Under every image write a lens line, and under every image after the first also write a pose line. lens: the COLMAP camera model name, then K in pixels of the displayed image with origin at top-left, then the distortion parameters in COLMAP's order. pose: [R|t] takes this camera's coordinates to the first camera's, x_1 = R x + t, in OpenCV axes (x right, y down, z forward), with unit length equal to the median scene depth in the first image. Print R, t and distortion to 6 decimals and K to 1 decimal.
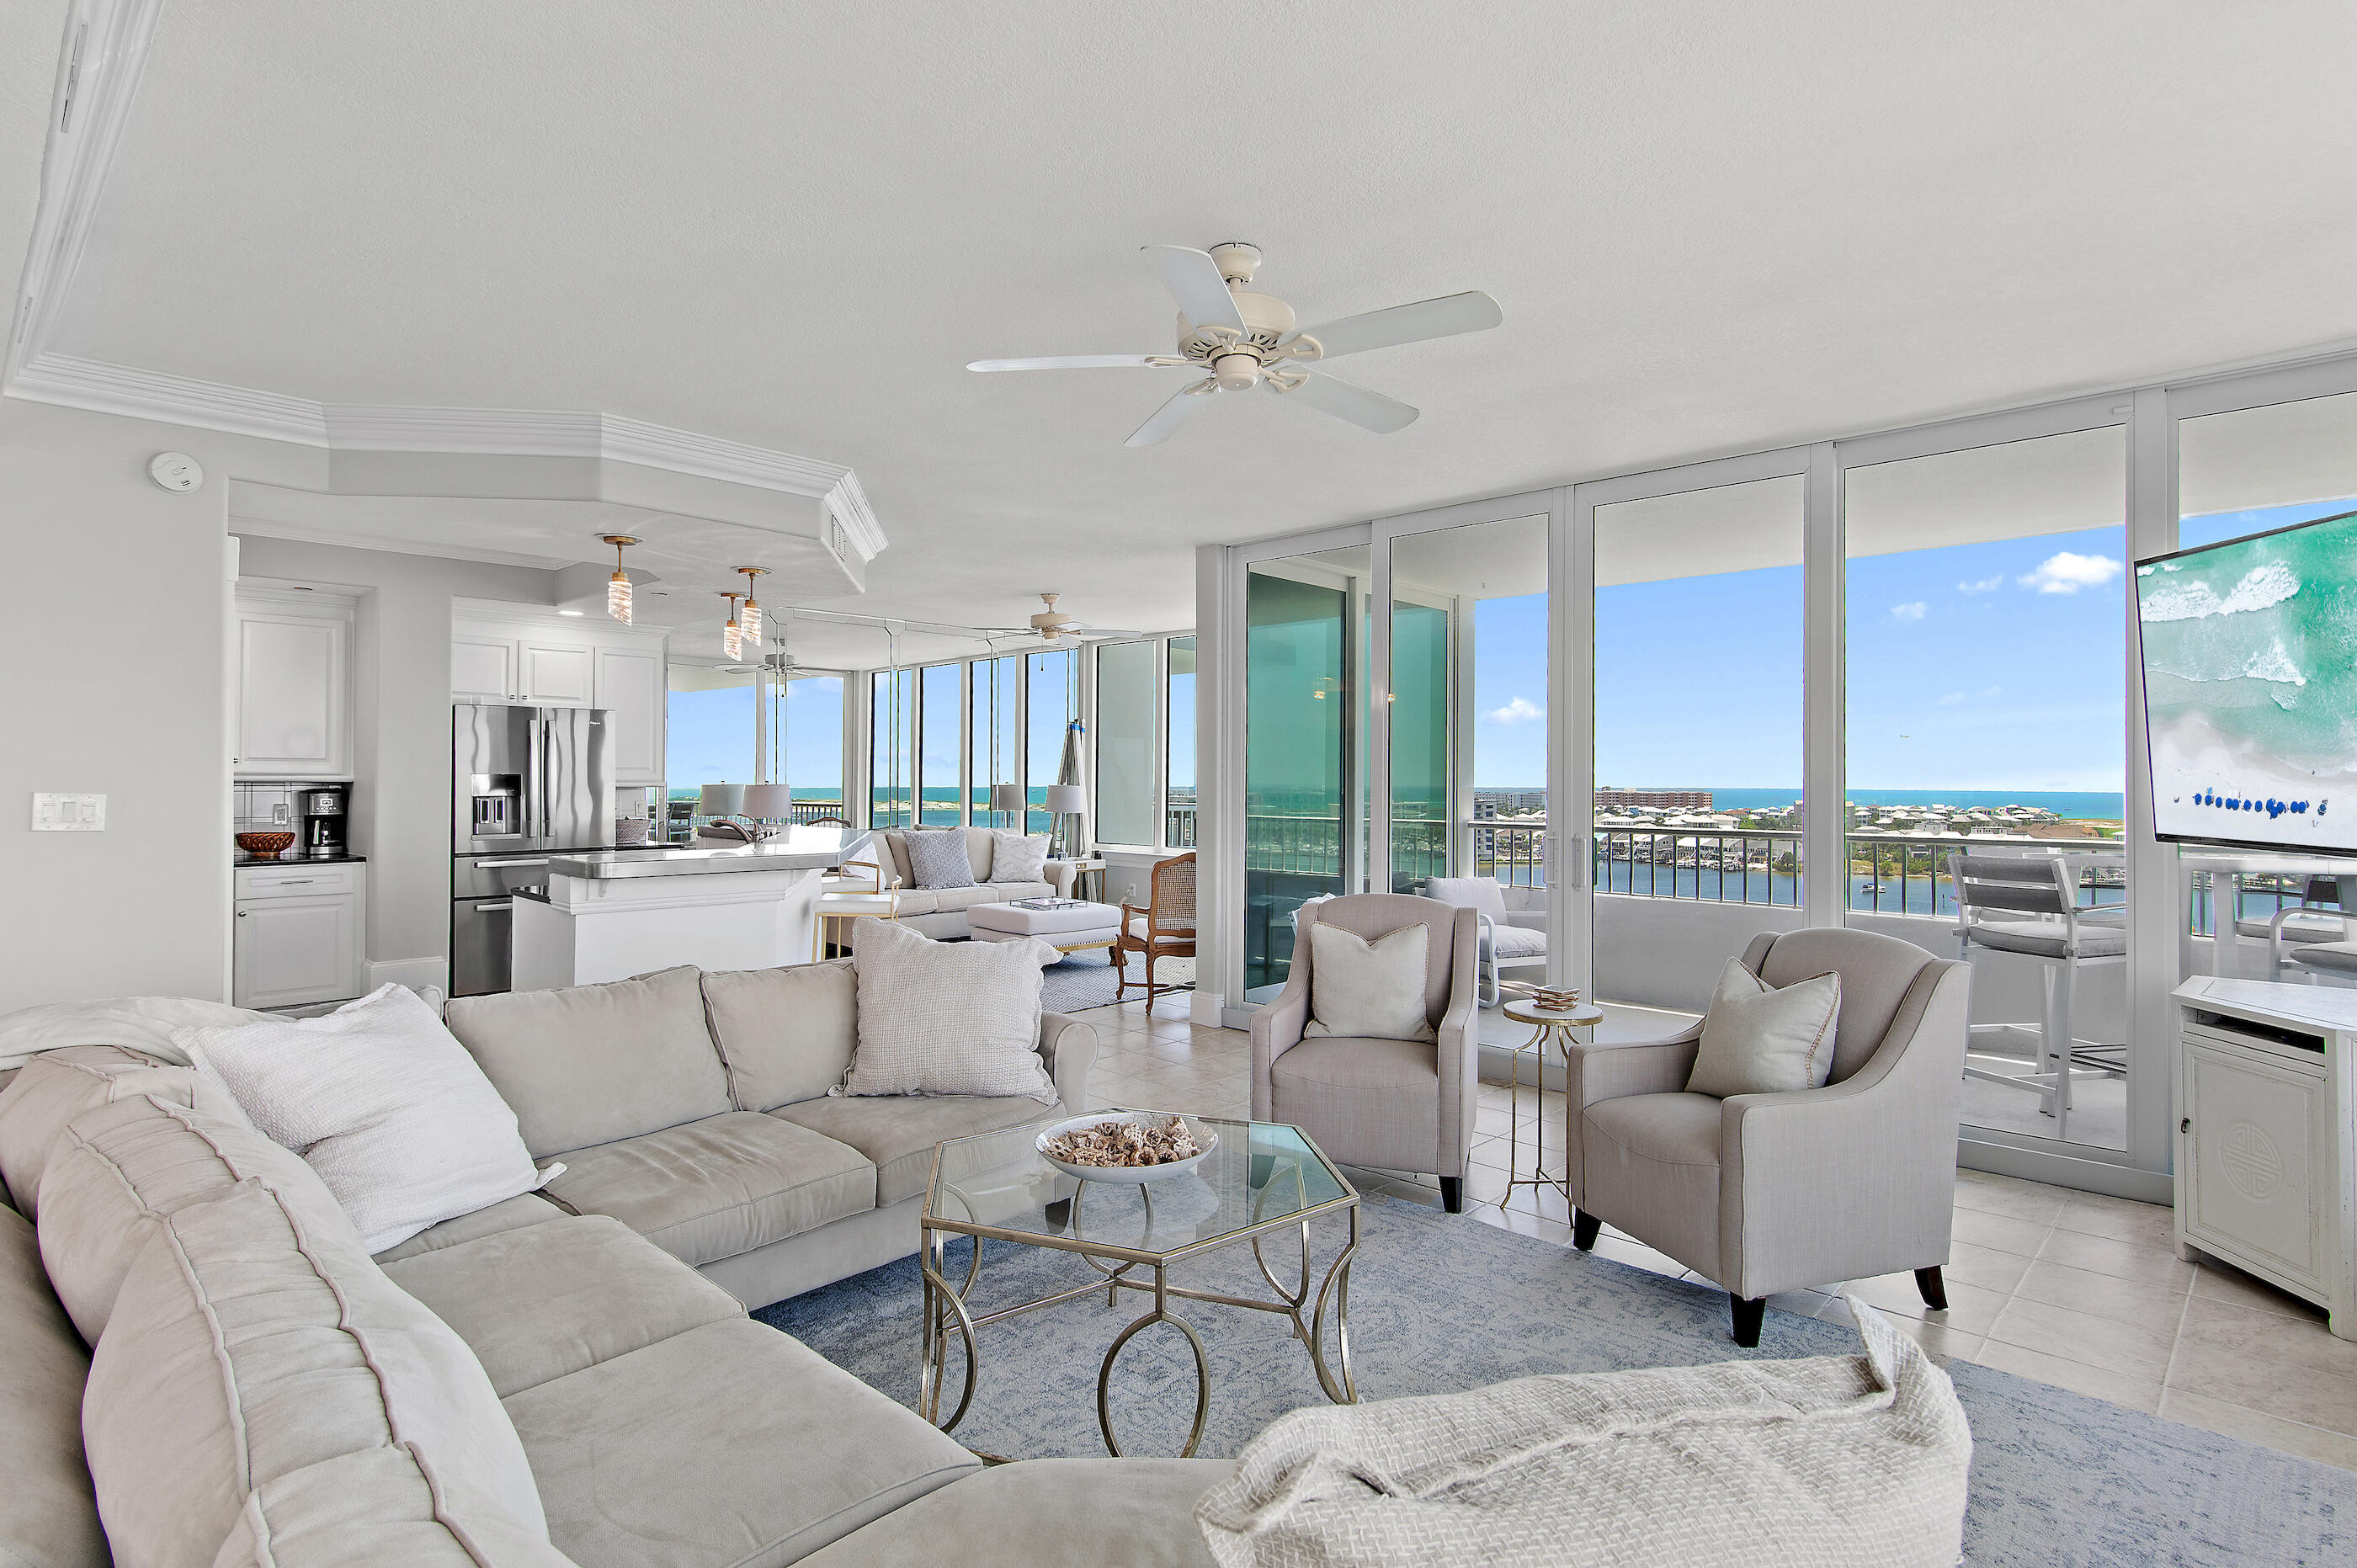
lens RADIAL K [[1190.5, 0, 1180.9], [0, 1190.5, 770.3], [0, 0, 1]] dist [0.001847, -0.001724]
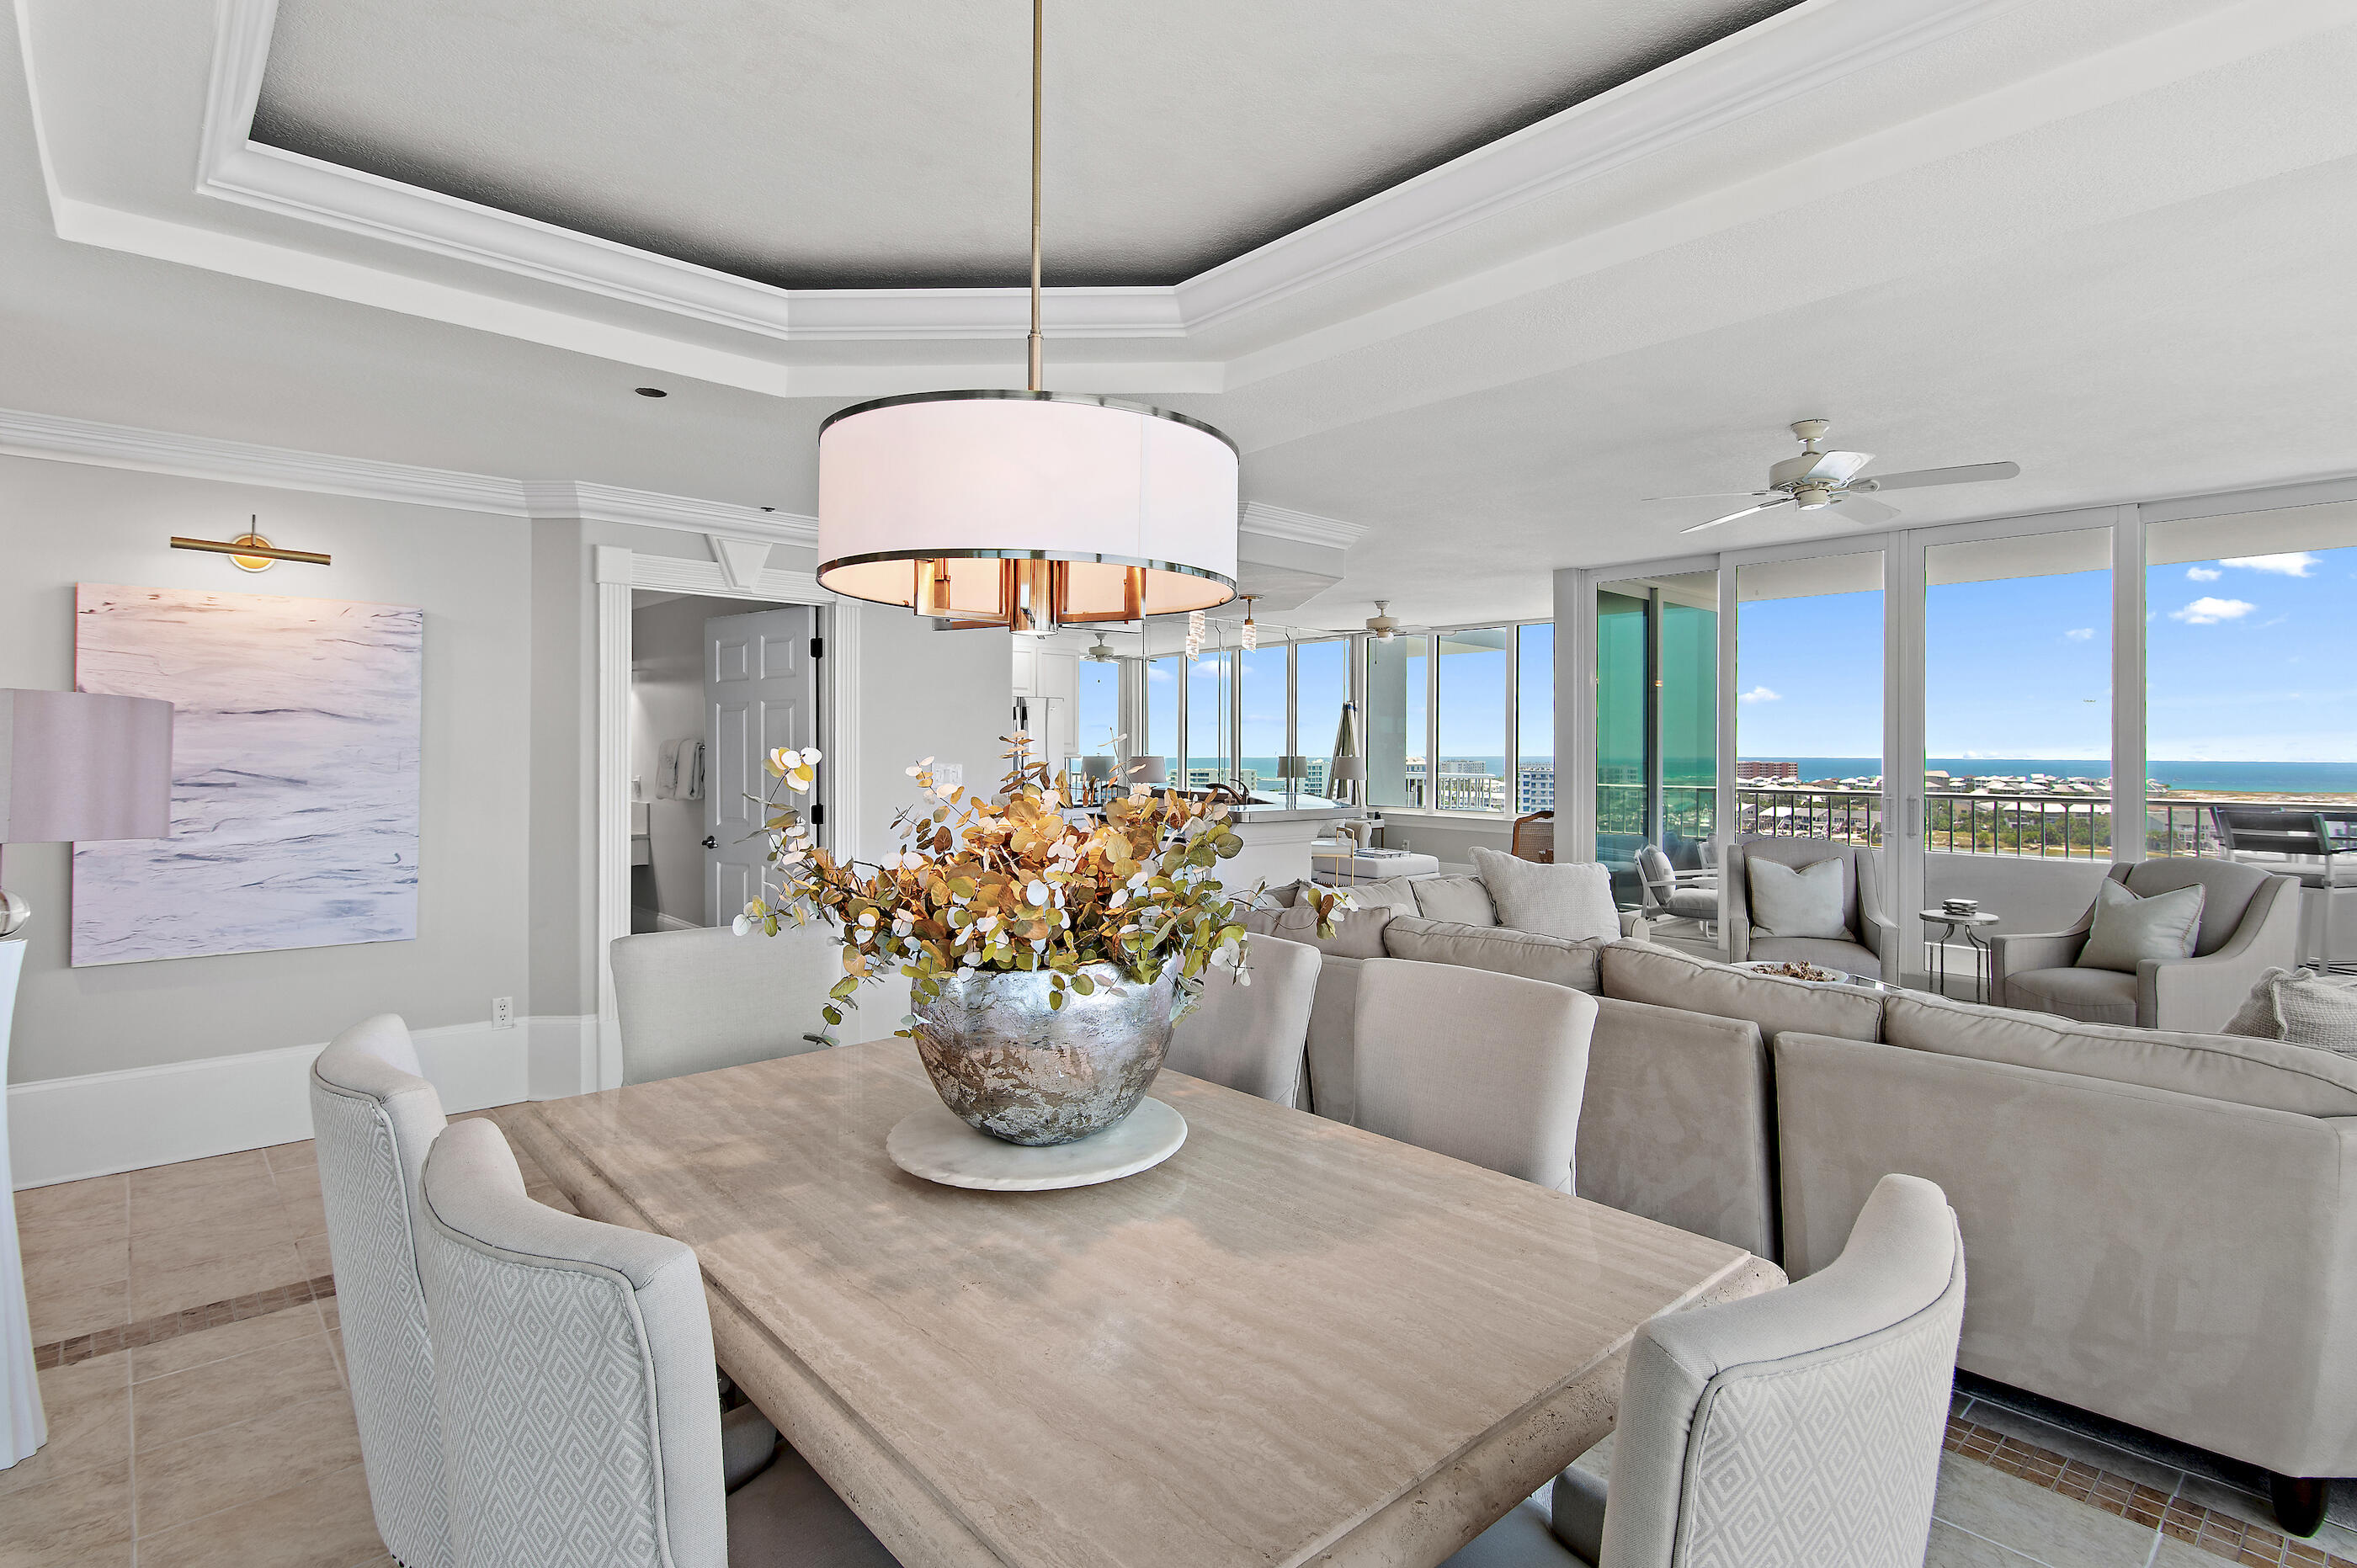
lens RADIAL K [[1190.5, 0, 1128.6], [0, 1190.5, 744.6], [0, 0, 1]] dist [0.001847, -0.001724]
pose [[0.997176, 0.000358, -0.075096, -0.688674], [-0.000018, 0.999990, 0.004535, -0.014169], [0.075097, -0.004521, 0.997166, -0.605470]]
